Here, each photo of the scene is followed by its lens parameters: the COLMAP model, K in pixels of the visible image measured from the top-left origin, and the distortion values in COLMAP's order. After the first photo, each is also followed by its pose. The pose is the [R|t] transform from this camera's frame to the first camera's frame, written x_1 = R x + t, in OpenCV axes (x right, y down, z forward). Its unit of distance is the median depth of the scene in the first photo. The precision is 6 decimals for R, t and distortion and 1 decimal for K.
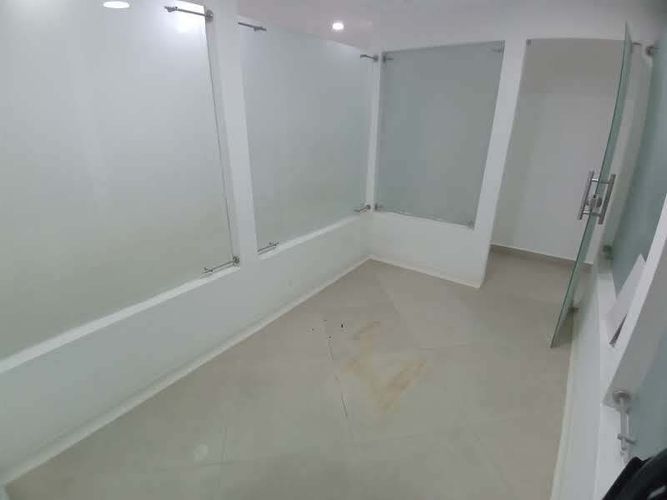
lens RADIAL K [[330.0, 0, 335.4], [0, 330.0, 251.3], [0, 0, 1]] dist [0.025728, -0.059123]
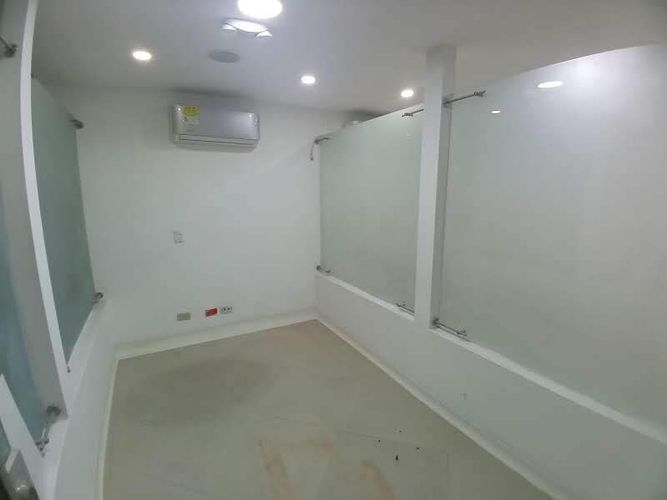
lens RADIAL K [[330.0, 0, 335.4], [0, 330.0, 251.3], [0, 0, 1]] dist [0.025728, -0.059123]
pose [[-0.407116, 0.168598, -0.897681, 0.718310], [-0.355555, 0.876039, 0.325785, -0.396469], [0.841331, 0.451807, -0.296704, 0.994228]]
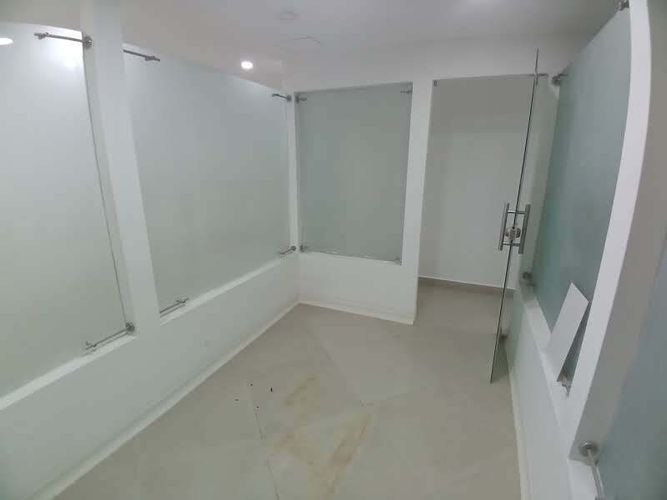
lens RADIAL K [[330.0, 0, 335.4], [0, 330.0, 251.3], [0, 0, 1]] dist [0.025728, -0.059123]
pose [[0.974730, -0.064239, 0.213948, 0.024089], [0.088080, 0.990688, -0.103825, -0.028605], [-0.205286, 0.120046, 0.971312, 0.099592]]
